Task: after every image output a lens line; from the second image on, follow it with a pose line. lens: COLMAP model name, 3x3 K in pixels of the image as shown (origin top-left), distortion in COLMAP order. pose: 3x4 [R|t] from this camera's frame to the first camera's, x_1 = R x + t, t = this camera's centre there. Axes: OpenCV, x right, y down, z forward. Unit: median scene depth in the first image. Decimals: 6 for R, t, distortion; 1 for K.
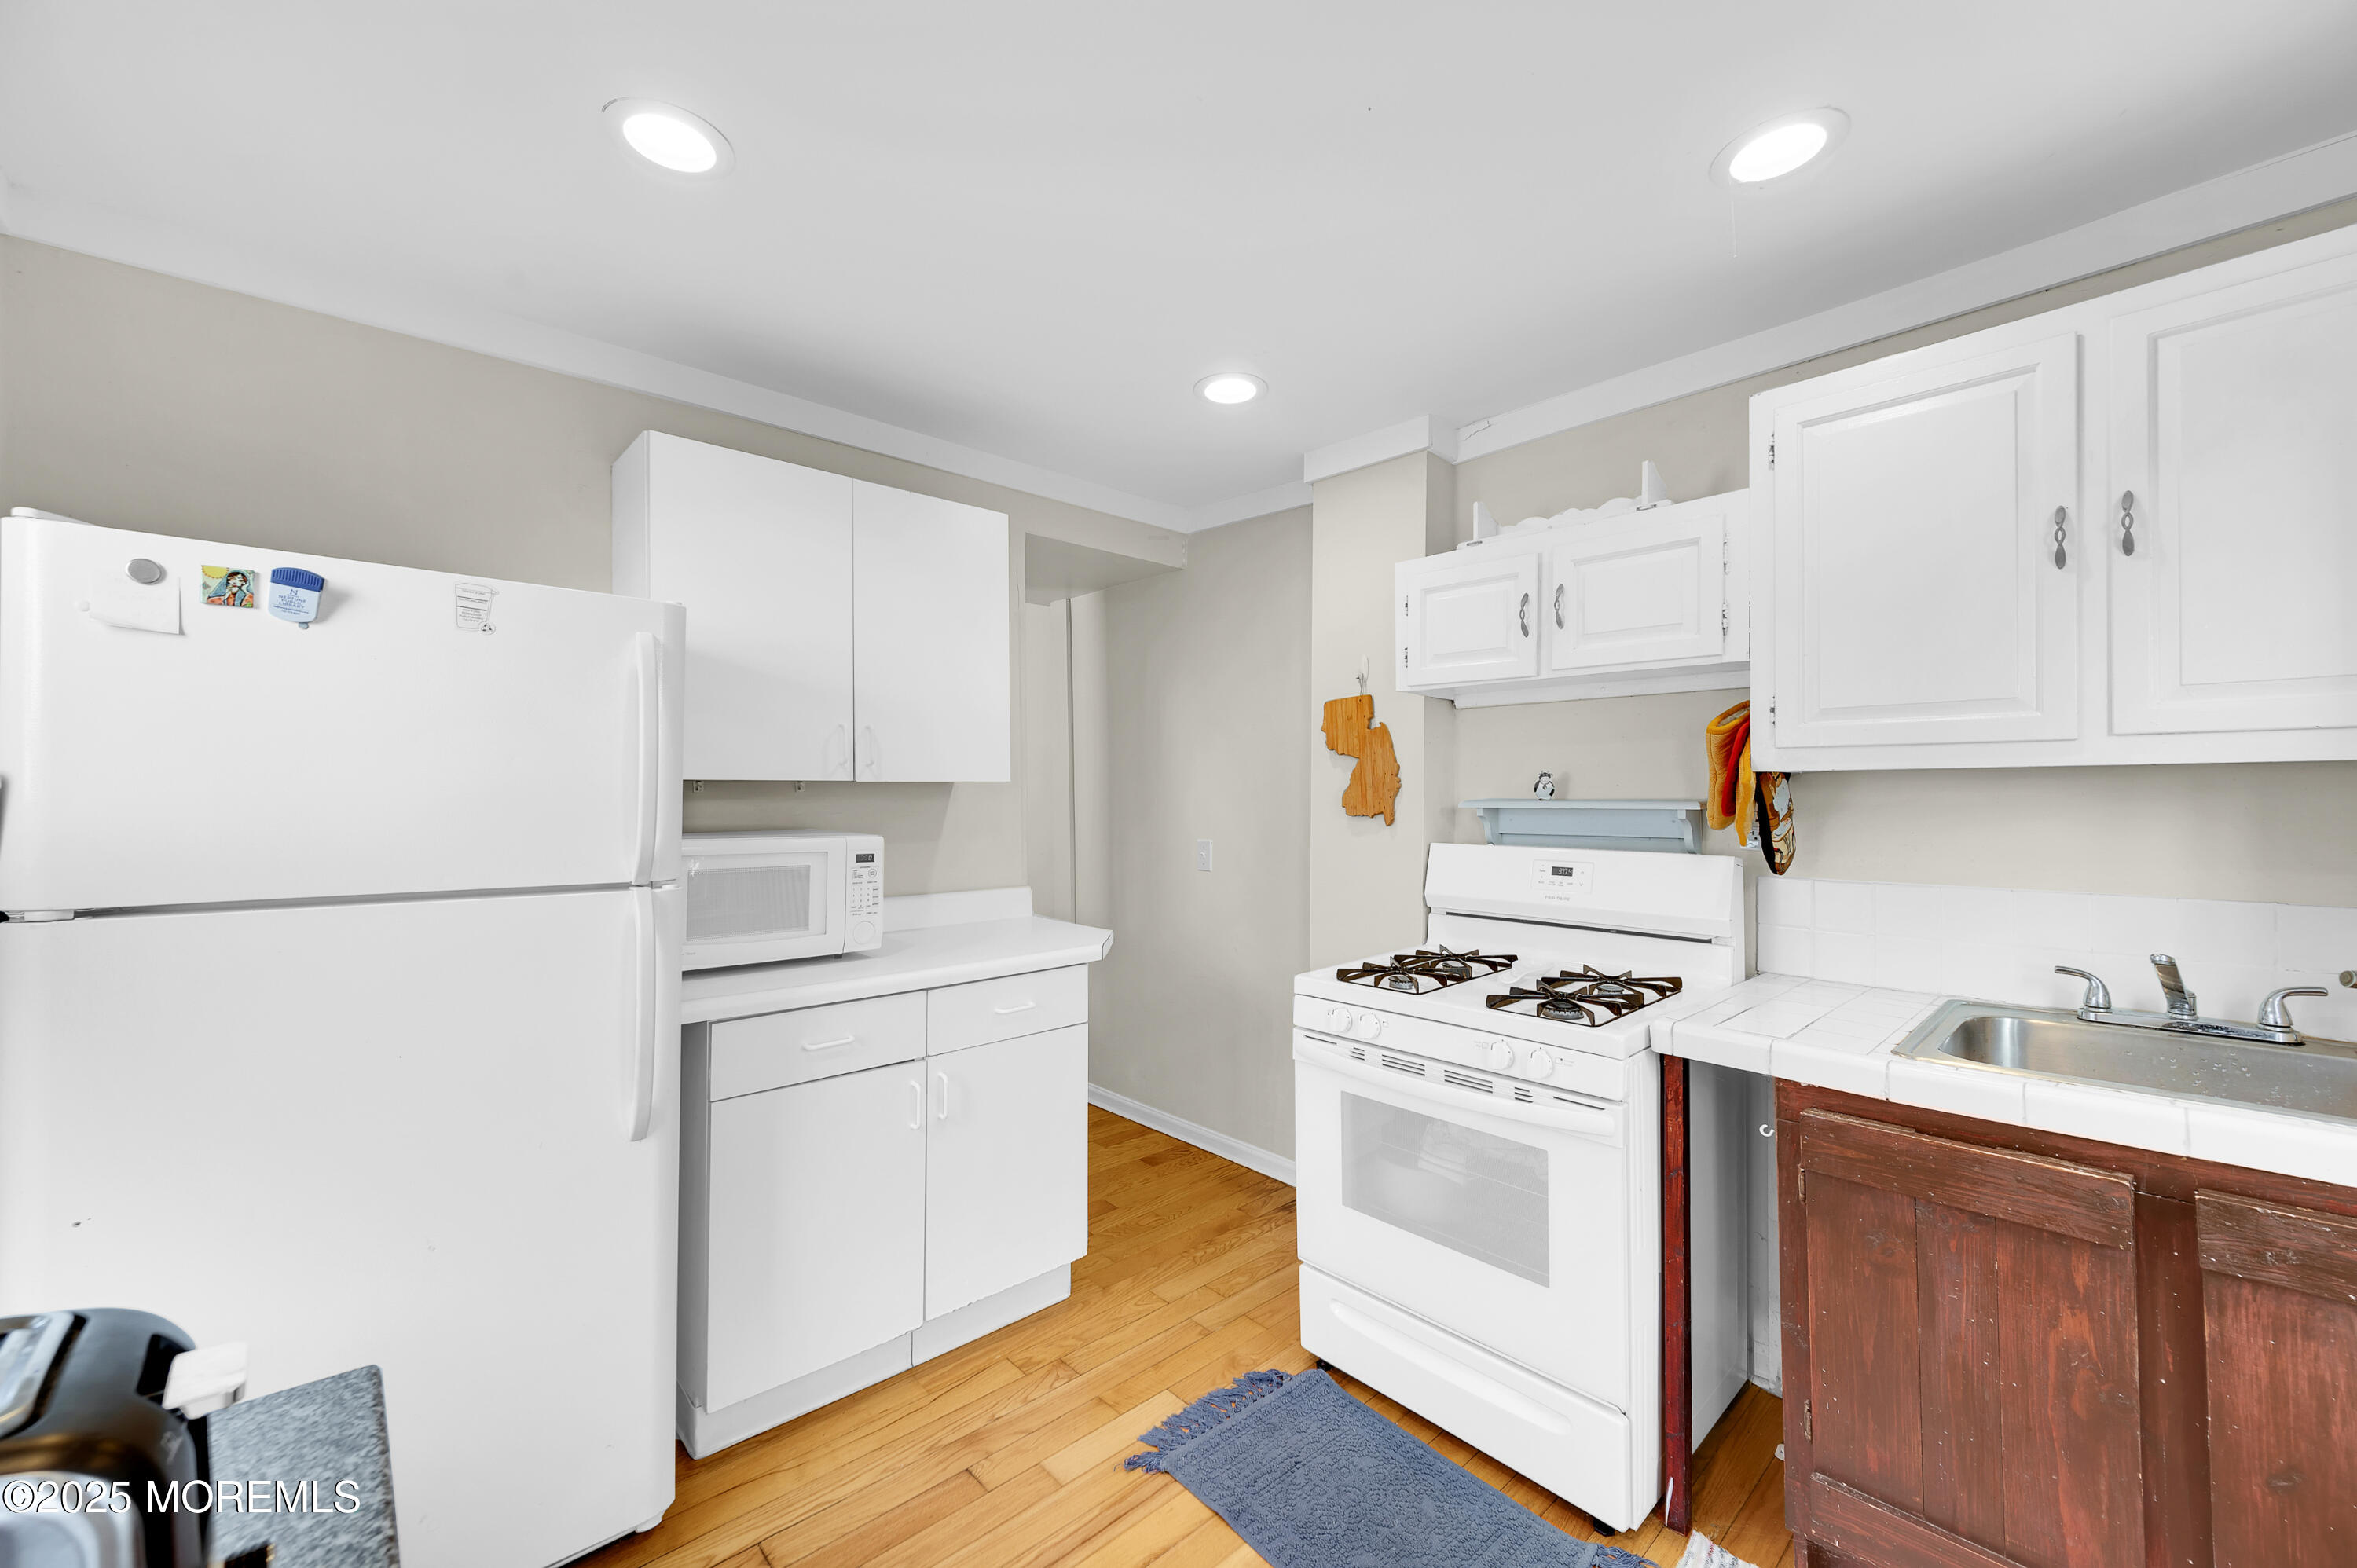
lens RADIAL K [[932.4, 0, 1164.1], [0, 932.4, 789.2], [0, 0, 1]] dist [0.001190, -0.001040]
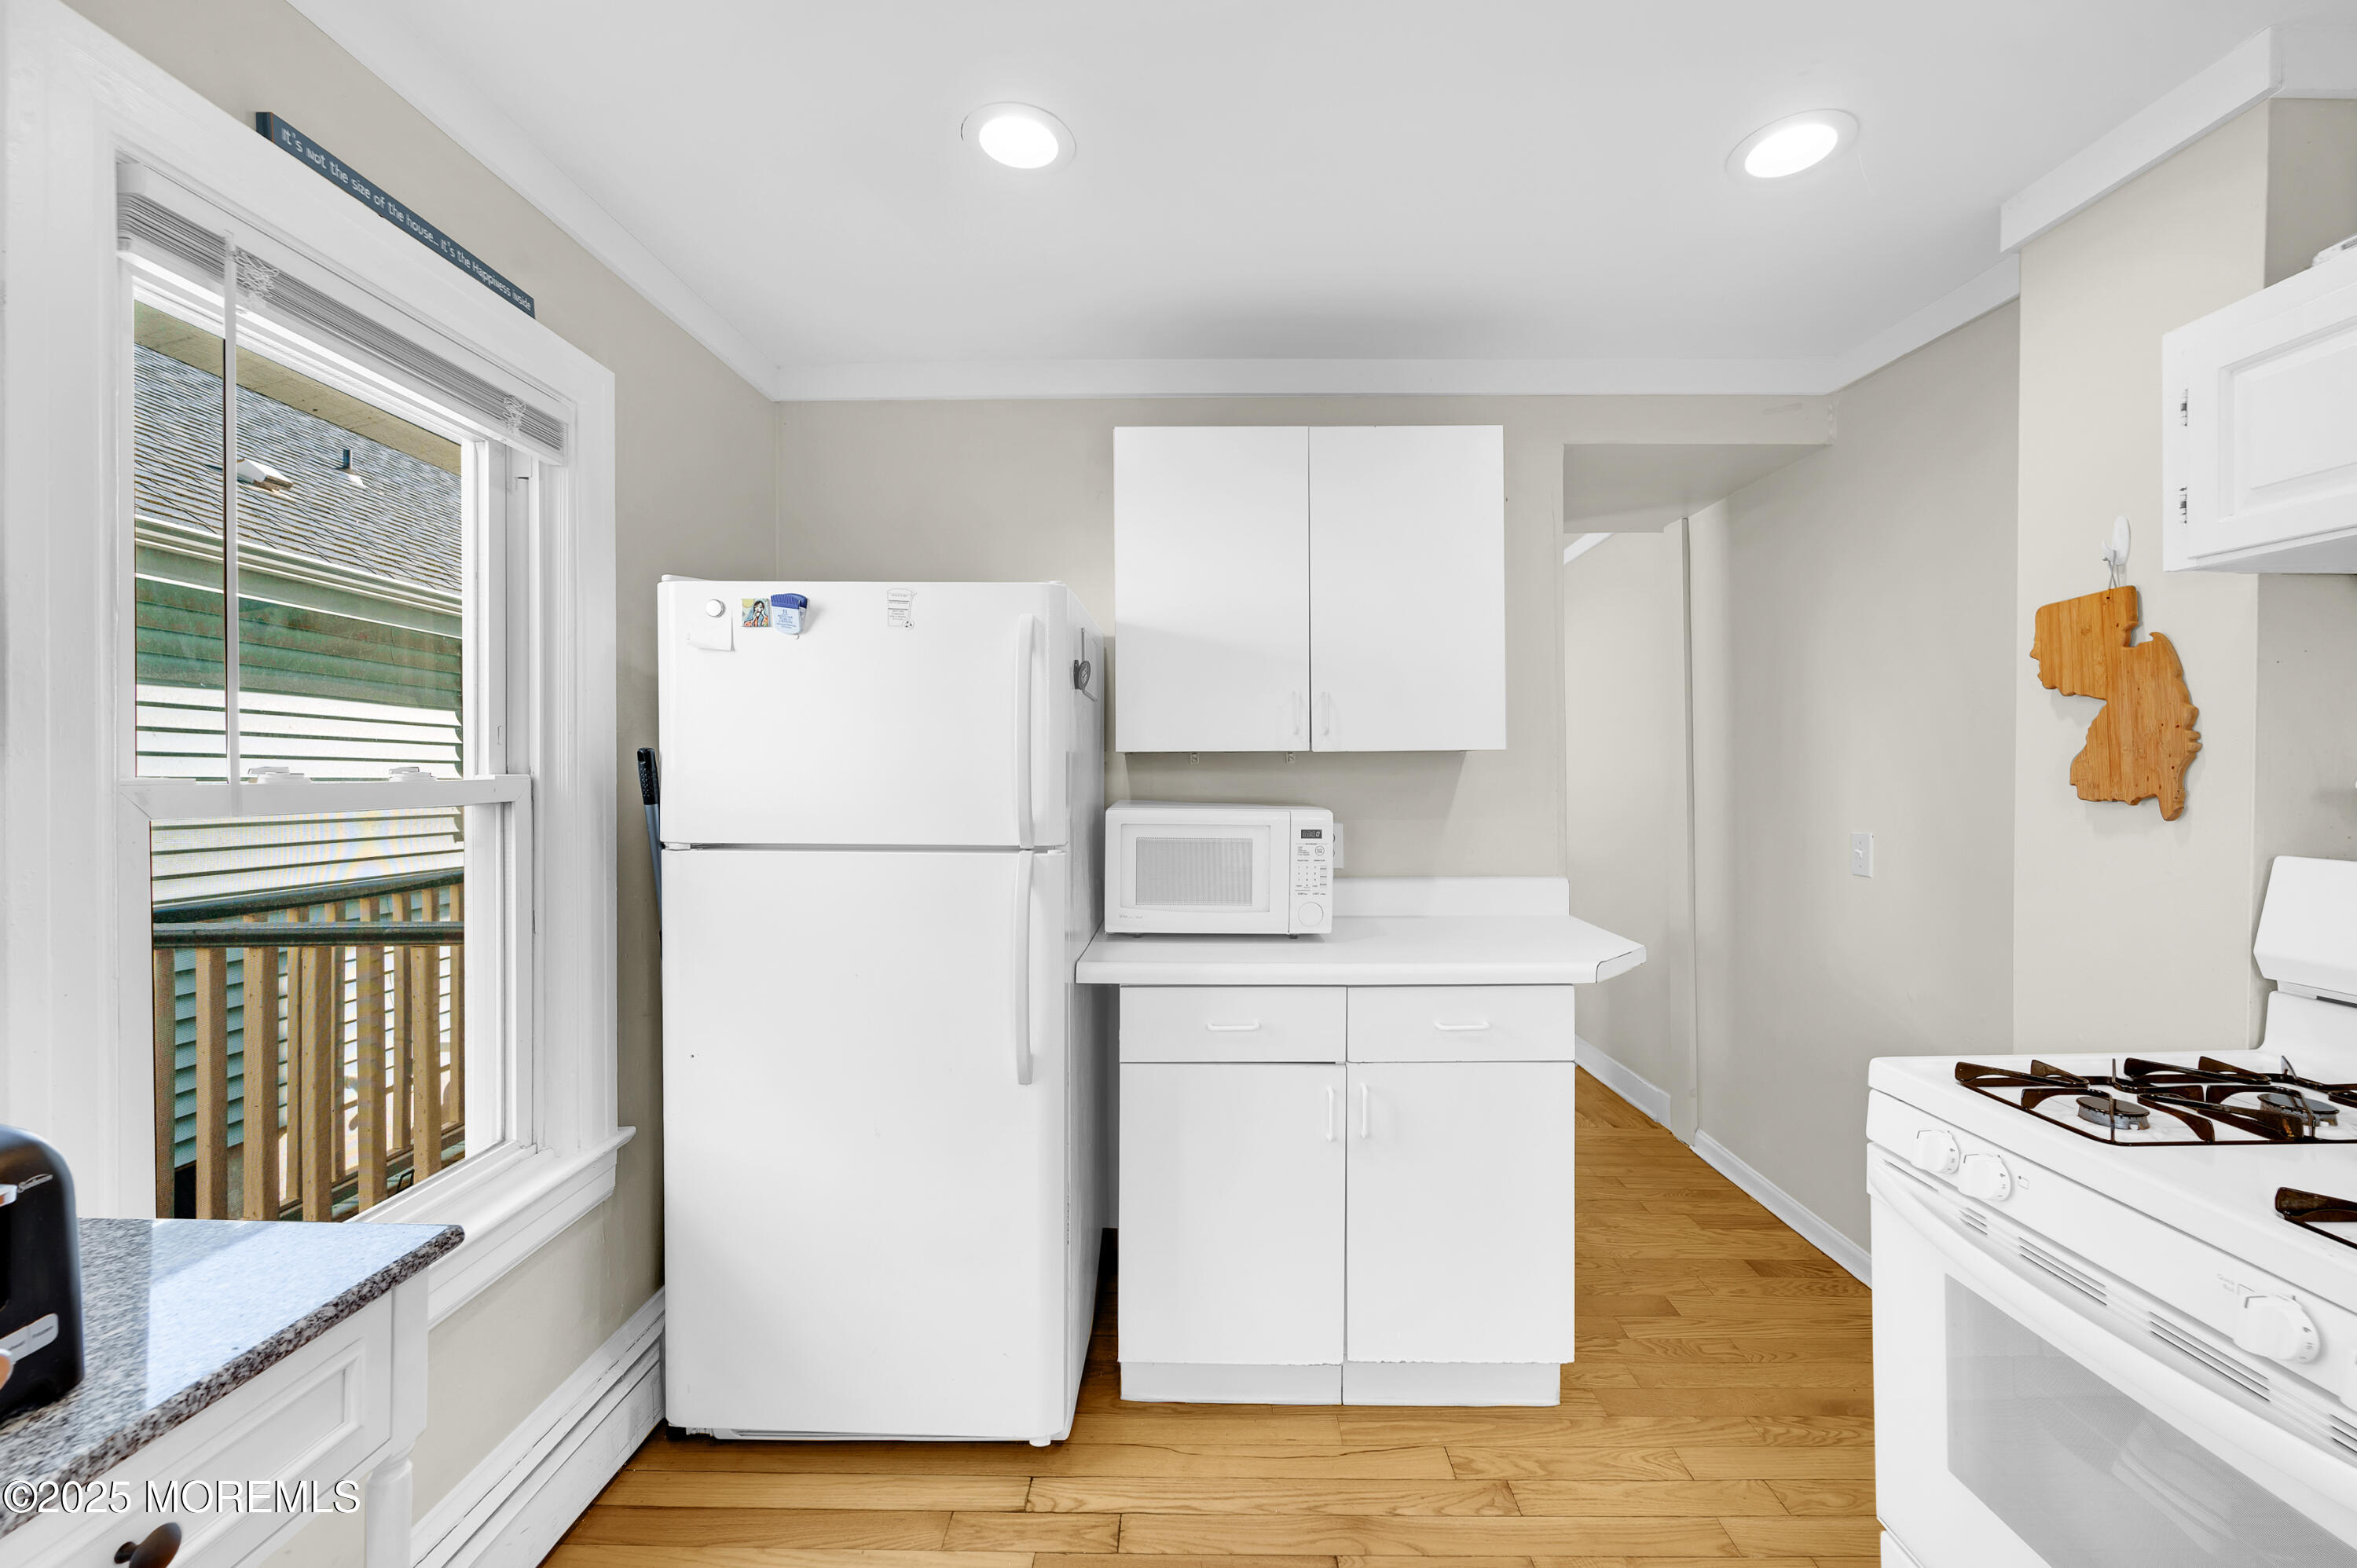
lens RADIAL K [[932.4, 0, 1186.6], [0, 932.4, 773.5], [0, 0, 1]] dist [0.001190, -0.001040]
pose [[0.735370, 0.002963, -0.677660, 0.214024], [0.004550, 0.999946, 0.009310, 0.004519], [0.677651, -0.009930, 0.735317, 0.234282]]
